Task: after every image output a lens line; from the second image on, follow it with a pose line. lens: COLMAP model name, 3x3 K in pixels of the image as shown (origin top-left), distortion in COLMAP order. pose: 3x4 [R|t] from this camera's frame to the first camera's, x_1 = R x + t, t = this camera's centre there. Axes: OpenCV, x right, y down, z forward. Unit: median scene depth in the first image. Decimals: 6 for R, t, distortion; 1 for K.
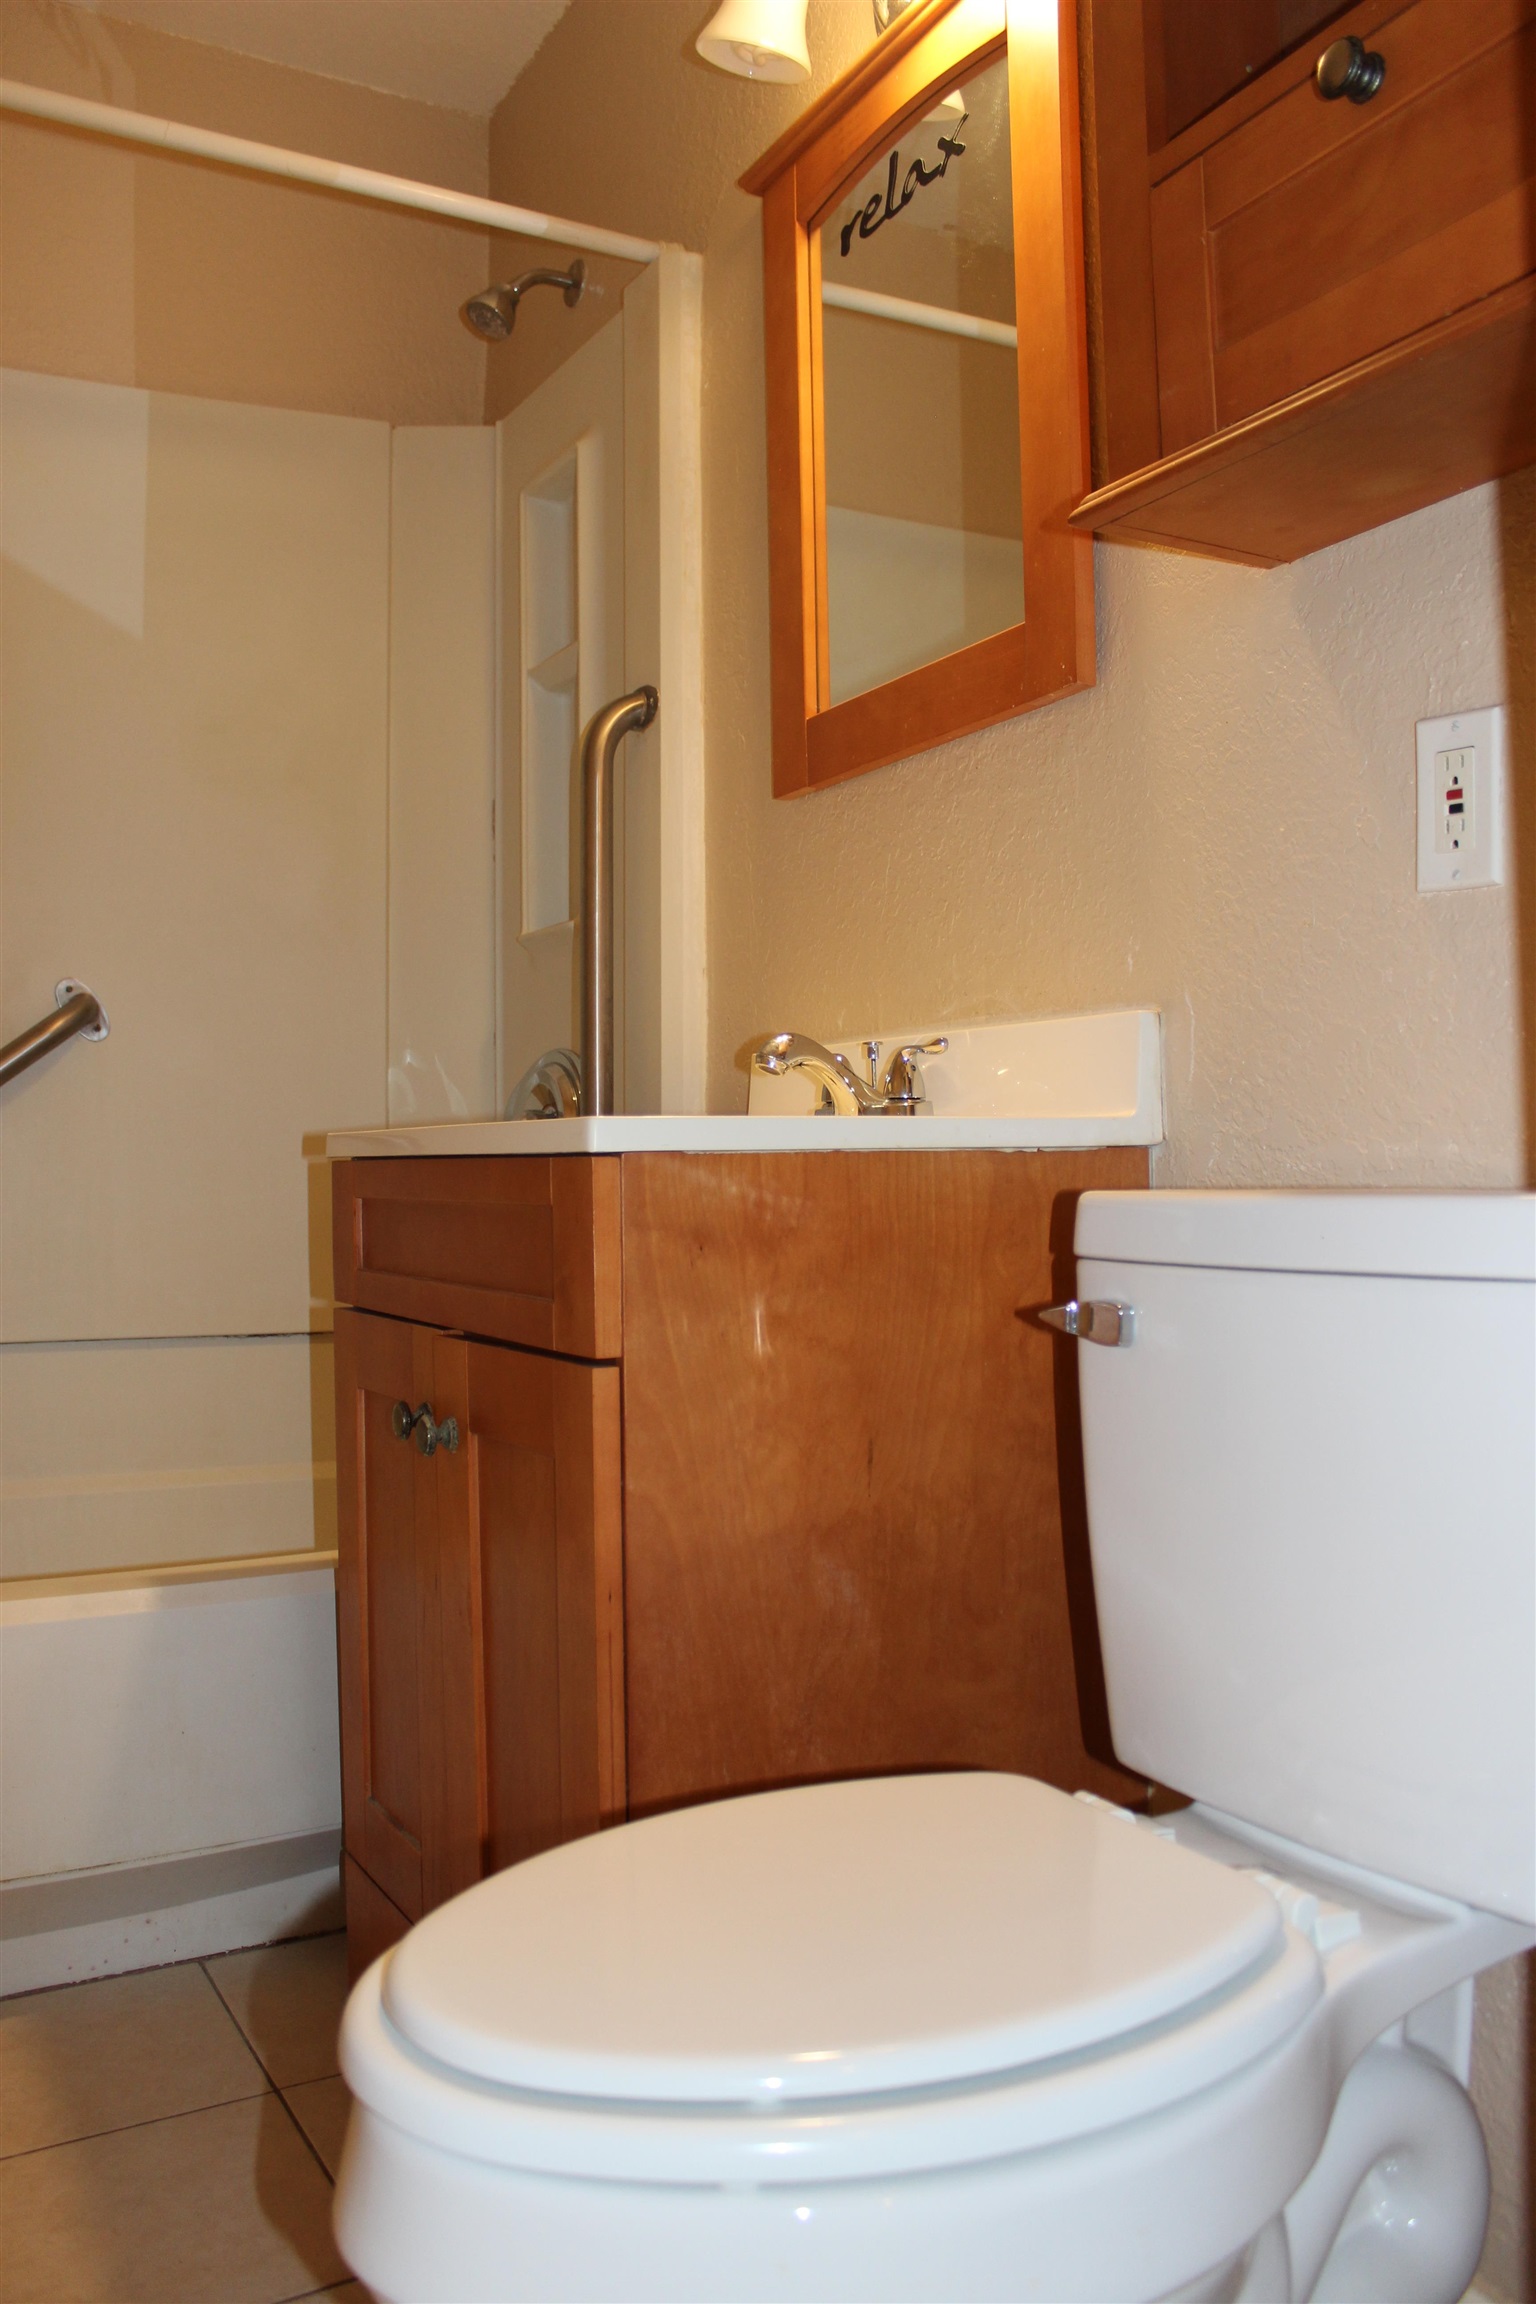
lens RADIAL K [[1895.2, 0, 727.7], [0, 1895.2, 1135.9], [0, 0, 1]] dist [-0.163765, 0.145196]
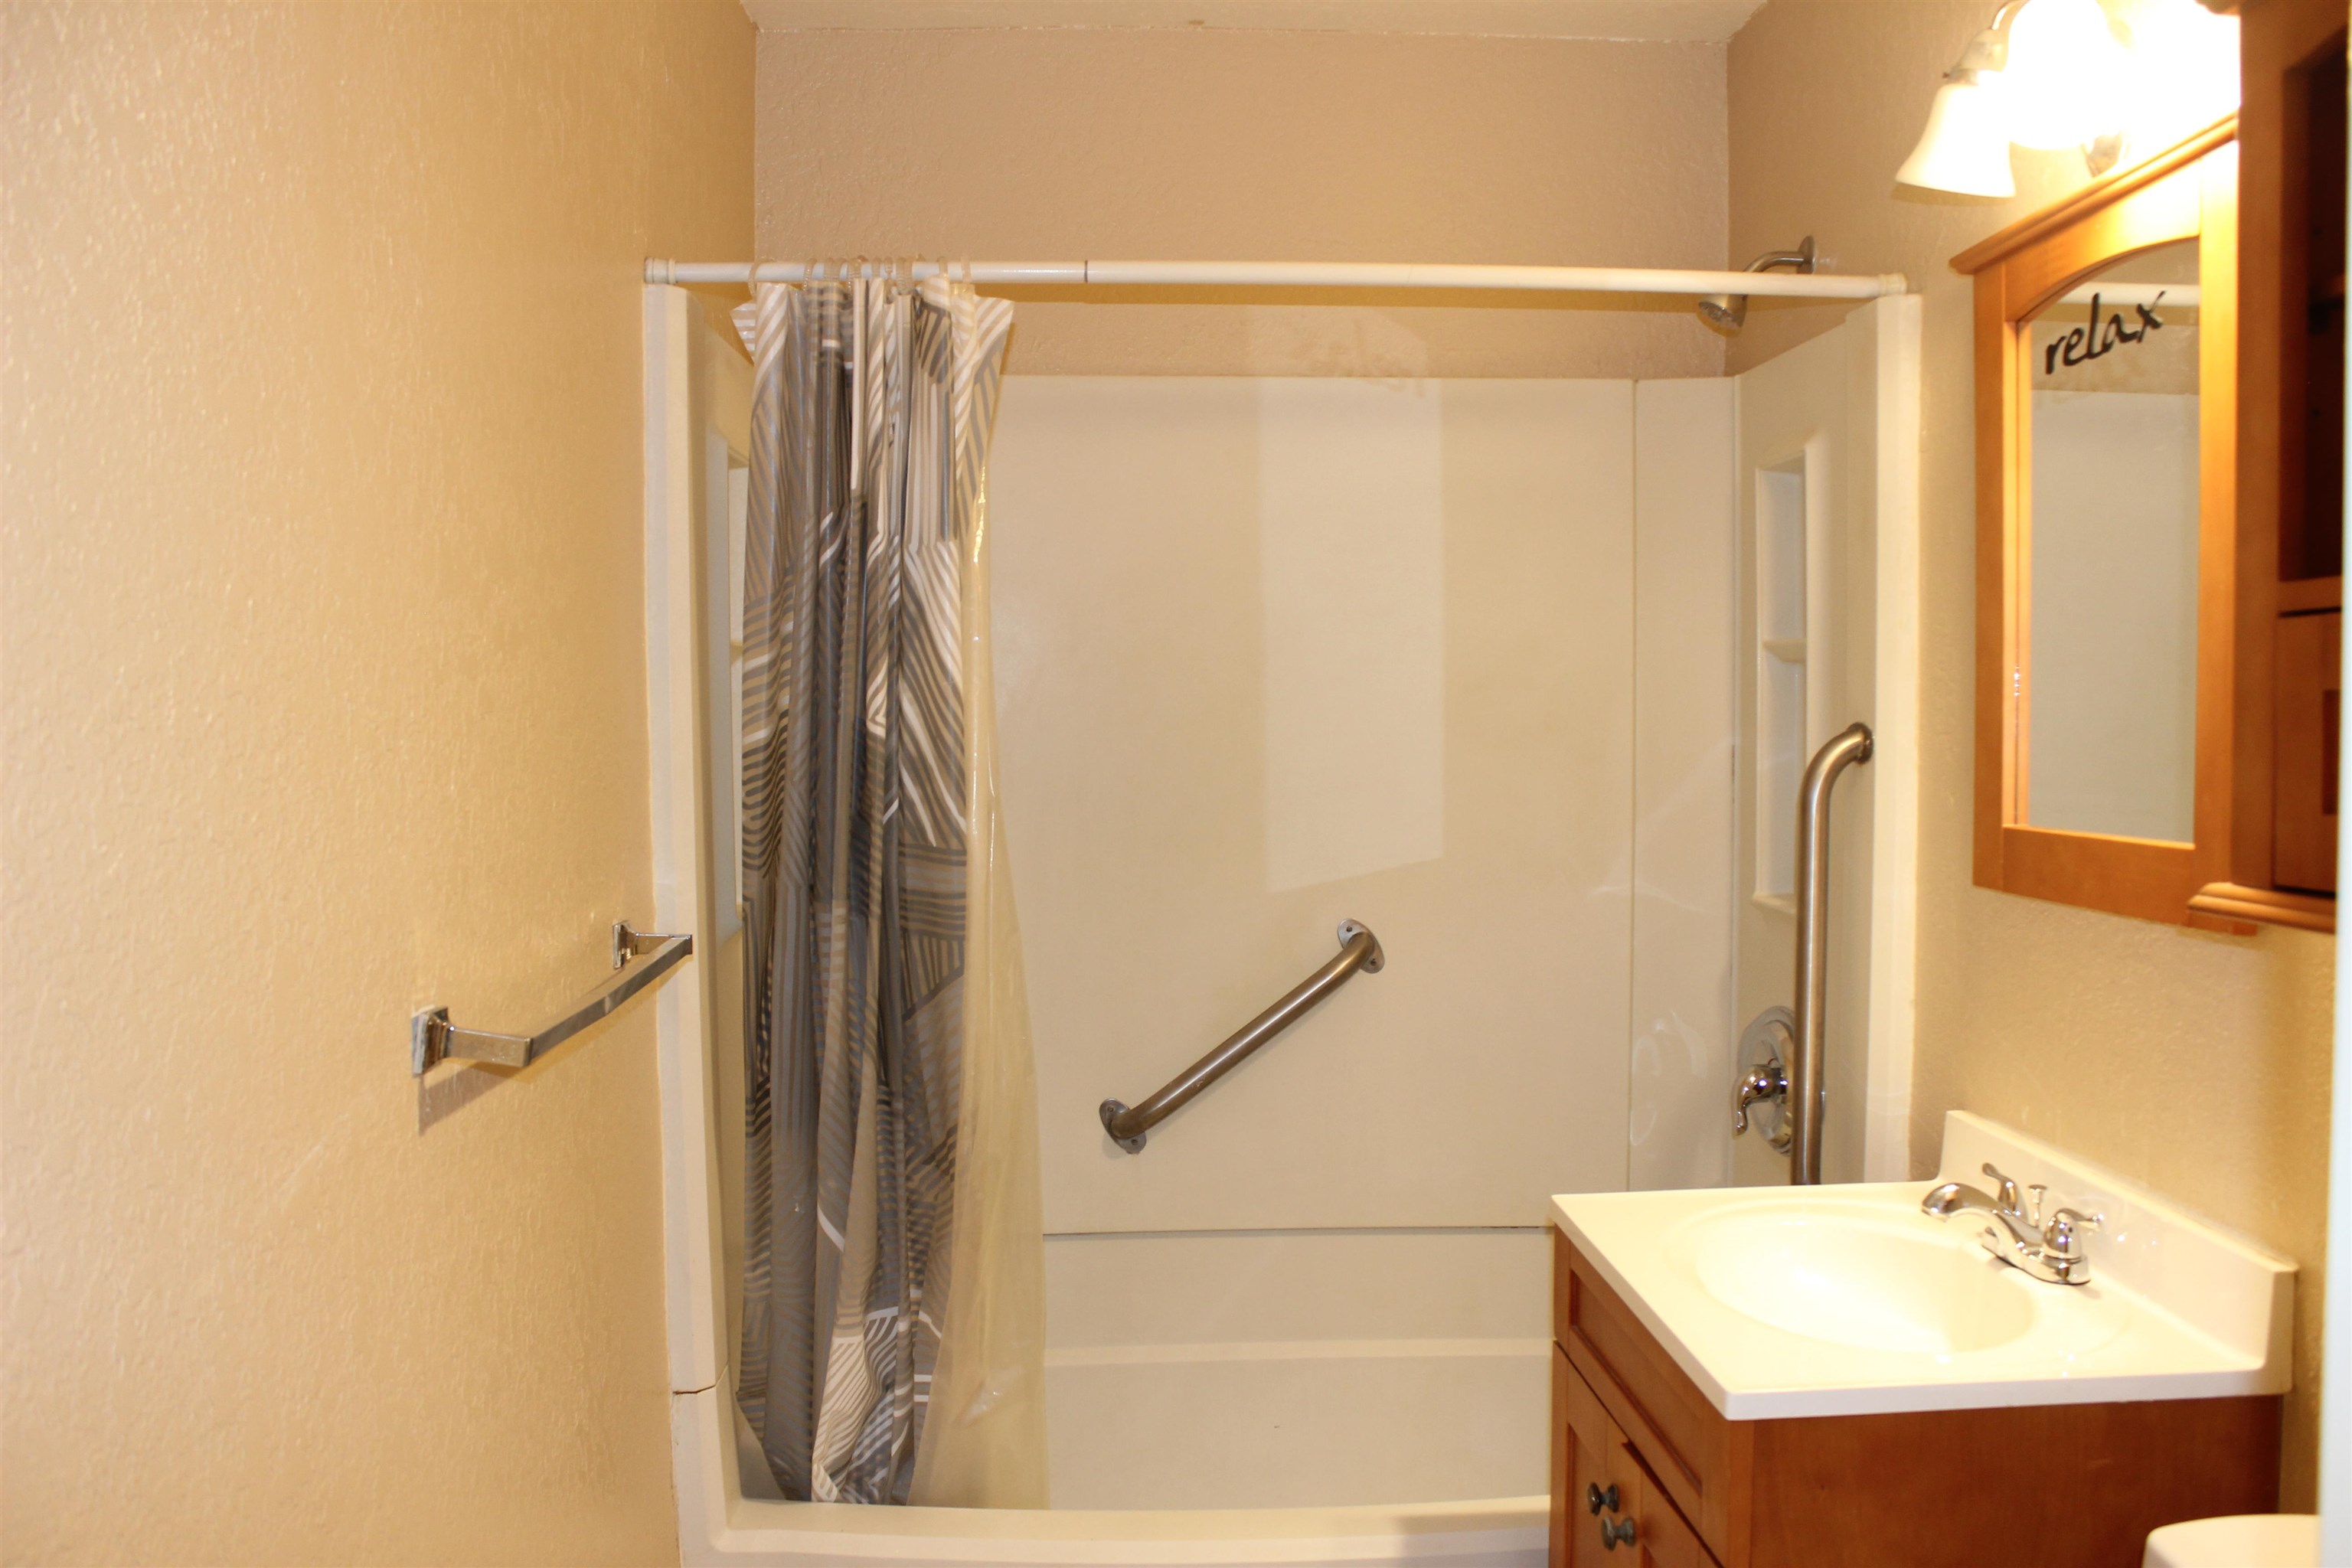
lens RADIAL K [[1934.7, 0, 1174.2], [0, 1934.7, 815.5], [0, 0, 1]] dist [-0.163765, 0.145196]
pose [[0.901841, 0.028422, -0.431132, 0.069066], [0.006154, 0.996888, 0.078591, -0.277570], [0.432024, -0.073529, 0.898860, -0.130545]]
